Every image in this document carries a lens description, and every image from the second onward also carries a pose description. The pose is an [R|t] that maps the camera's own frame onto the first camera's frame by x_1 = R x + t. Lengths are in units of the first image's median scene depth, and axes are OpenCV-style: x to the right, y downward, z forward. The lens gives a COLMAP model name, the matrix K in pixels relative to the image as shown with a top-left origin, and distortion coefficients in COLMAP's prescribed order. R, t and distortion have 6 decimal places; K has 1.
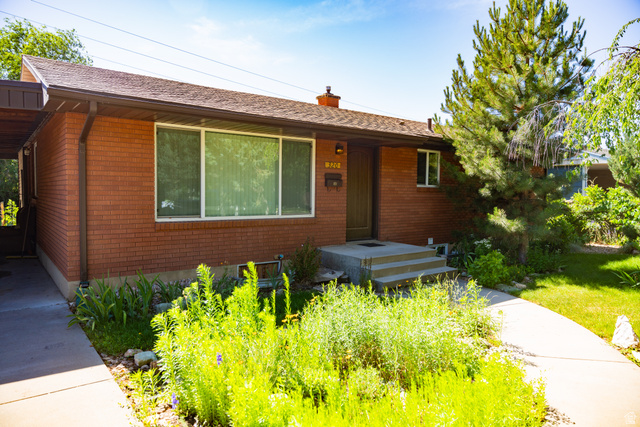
lens RADIAL K [[435.0, 0, 320.2], [0, 435.0, 213.9], [0, 0, 1]] dist [-0.002075, -0.009245]
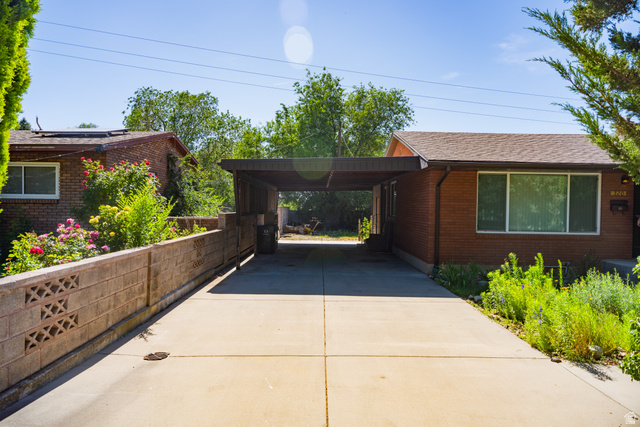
lens RADIAL K [[435.0, 0, 319.4], [0, 435.0, 214.0], [0, 0, 1]] dist [-0.002075, -0.009245]
pose [[0.797759, 0.008912, -0.602911, 0.116382], [-0.036681, 0.998756, -0.033772, 0.022120], [0.601860, 0.049057, 0.797094, -0.586435]]
